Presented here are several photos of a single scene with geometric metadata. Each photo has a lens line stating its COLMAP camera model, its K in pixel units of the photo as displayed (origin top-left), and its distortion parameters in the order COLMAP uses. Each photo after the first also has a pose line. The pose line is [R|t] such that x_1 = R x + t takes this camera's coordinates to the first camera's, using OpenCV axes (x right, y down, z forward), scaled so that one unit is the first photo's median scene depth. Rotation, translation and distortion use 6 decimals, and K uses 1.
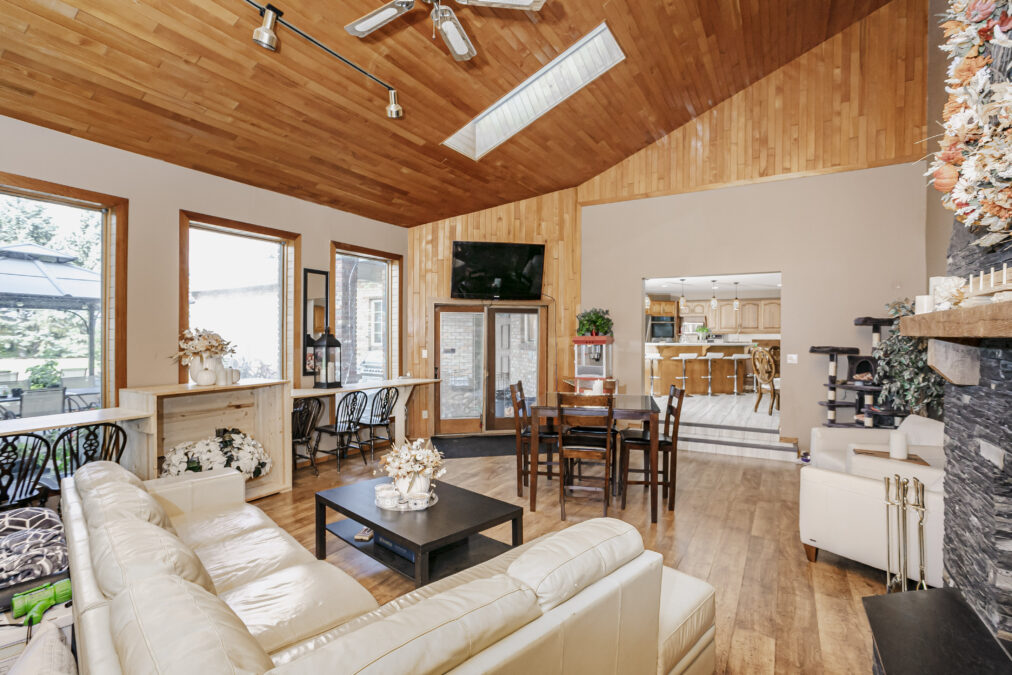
lens RADIAL K [[486.2, 0, 509.4], [0, 486.2, 338.8], [0, 0, 1]] dist [0.002186, 0.000252]
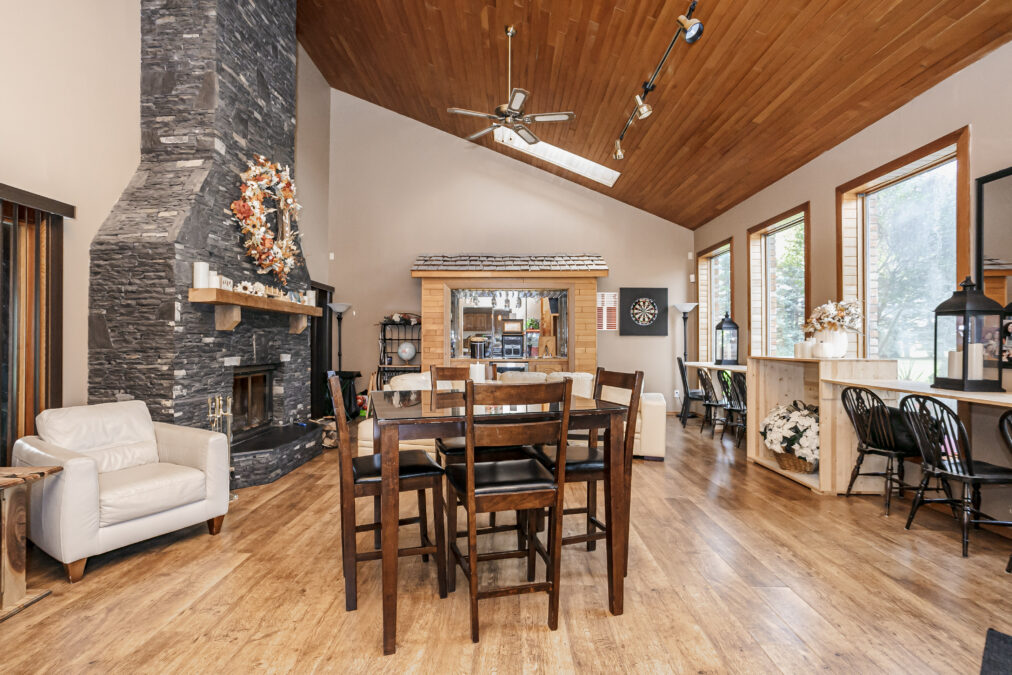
lens RADIAL K [[486.2, 0, 506.9], [0, 486.2, 336.9], [0, 0, 1]] dist [0.002186, 0.000252]
pose [[-0.863705, -0.006190, -0.503959, 0.458635], [-0.002831, 0.999968, -0.007430, 0.063481], [0.503989, -0.004990, -0.863695, 1.558011]]
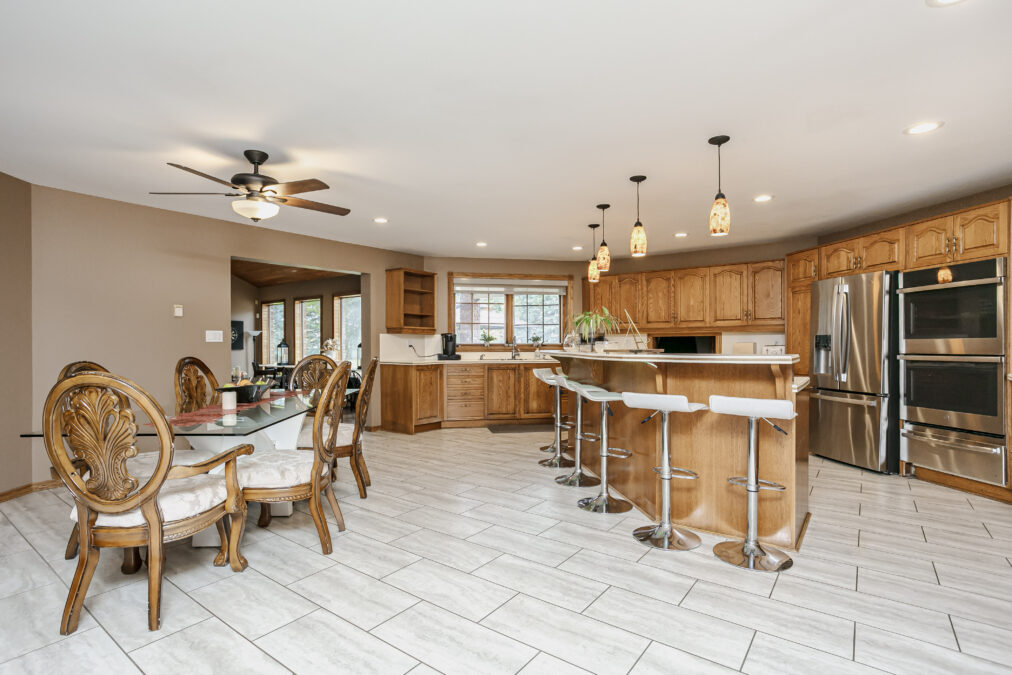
lens RADIAL K [[486.2, 0, 503.6], [0, 486.2, 344.5], [0, 0, 1]] dist [0.002186, 0.000252]
pose [[-0.109049, -0.008214, -0.994002, 1.854534], [-0.002034, 0.999966, -0.008040, 0.031178], [0.994034, 0.001145, -0.109062, 2.231009]]
